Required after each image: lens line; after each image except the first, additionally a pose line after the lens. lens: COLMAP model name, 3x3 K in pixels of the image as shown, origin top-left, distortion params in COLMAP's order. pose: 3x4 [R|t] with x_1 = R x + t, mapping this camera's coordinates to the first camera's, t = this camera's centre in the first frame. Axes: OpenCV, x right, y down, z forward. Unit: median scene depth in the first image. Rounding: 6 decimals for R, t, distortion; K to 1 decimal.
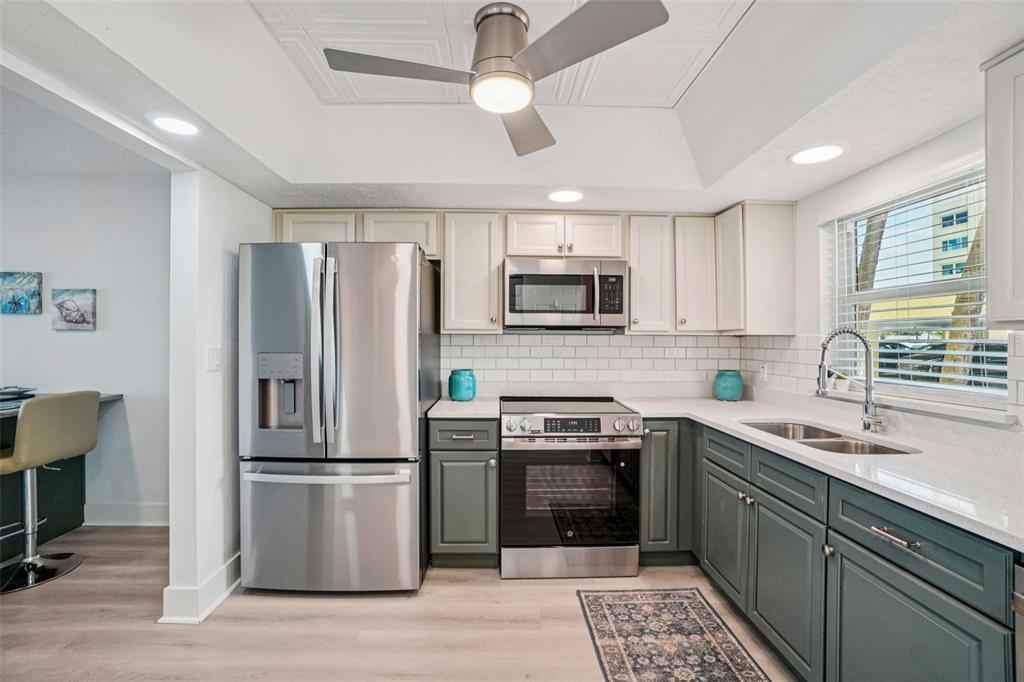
lens RADIAL K [[457.7, 0, 513.7], [0, 457.7, 339.5], [0, 0, 1]] dist [-0.050993, 0.016952]
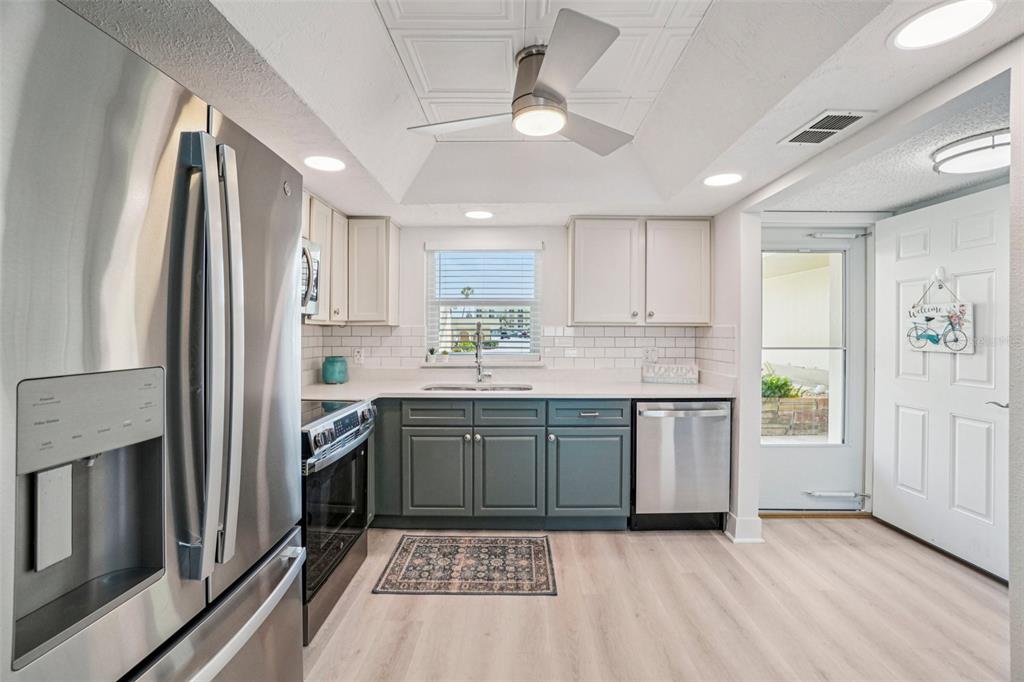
lens RADIAL K [[457.7, 0, 514.7], [0, 457.7, 326.2], [0, 0, 1]] dist [-0.050993, 0.016952]
pose [[0.040044, 0.003210, 0.999193, -0.723795], [-0.002744, 0.999991, -0.003103, -0.004305], [-0.999194, -0.002618, 0.040052, 0.596035]]
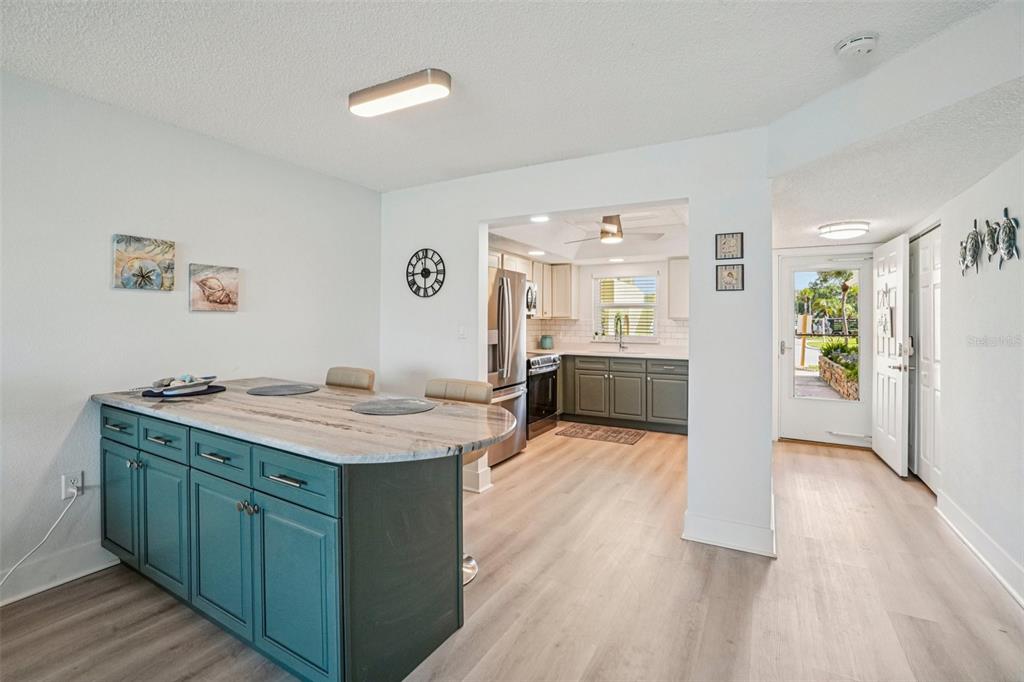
lens RADIAL K [[457.7, 0, 513.2], [0, 457.7, 315.6], [0, 0, 1]] dist [-0.050993, 0.016952]
pose [[0.512738, 0.008338, 0.858505, -1.725675], [-0.004963, 0.999965, -0.006748, -0.011196], [-0.858531, -0.000800, 0.512761, 0.015934]]
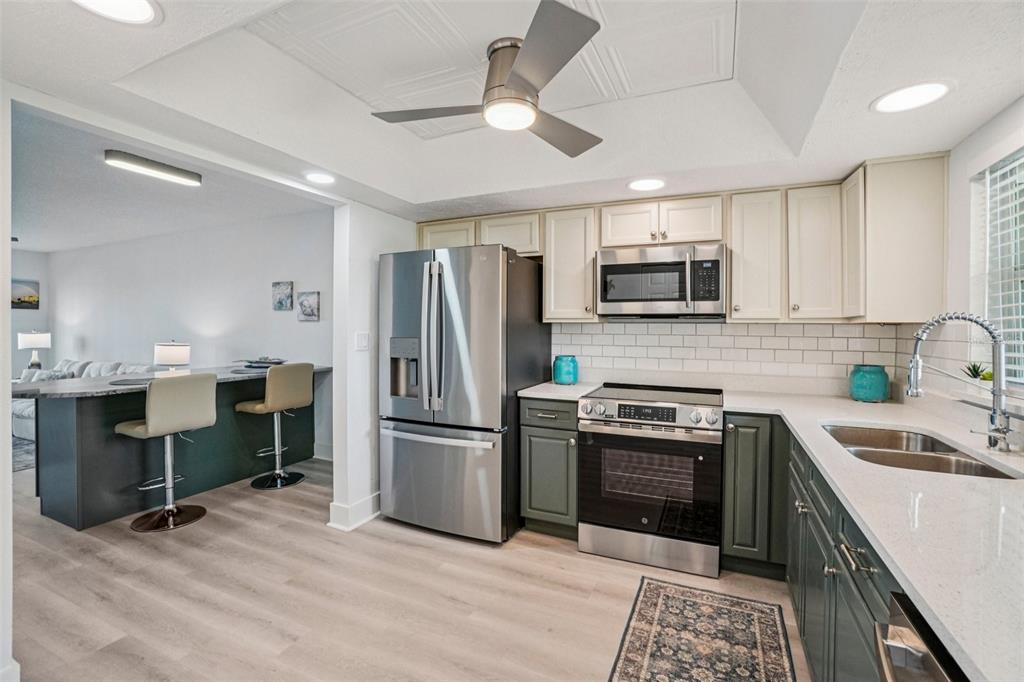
lens RADIAL K [[457.7, 0, 513.7], [0, 457.7, 332.9], [0, 0, 1]] dist [-0.050993, 0.016952]
pose [[0.896869, 0.006461, -0.442248, 0.293511], [-0.002888, 0.999958, 0.008751, 0.003367], [0.442286, -0.006571, 0.896850, -0.024770]]
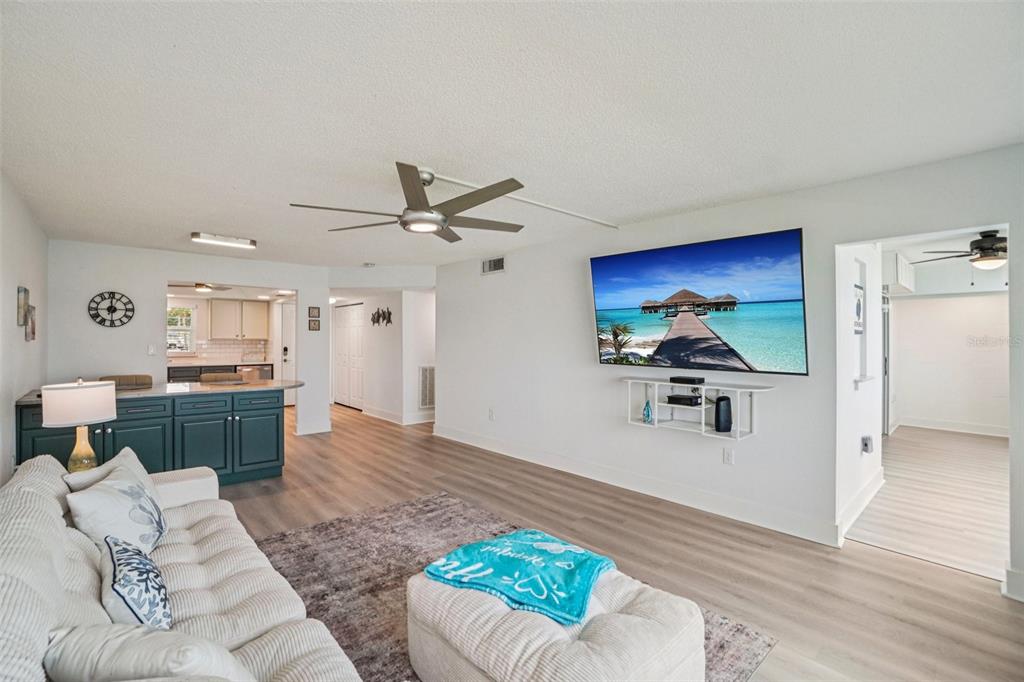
lens RADIAL K [[457.7, 0, 536.7], [0, 457.7, 334.6], [0, 0, 1]] dist [-0.050993, 0.016952]
pose [[-0.681768, -0.005552, 0.731548, -3.323708], [-0.015436, 0.999858, -0.006798, -0.059065], [-0.731406, -0.015927, -0.681756, 0.950786]]
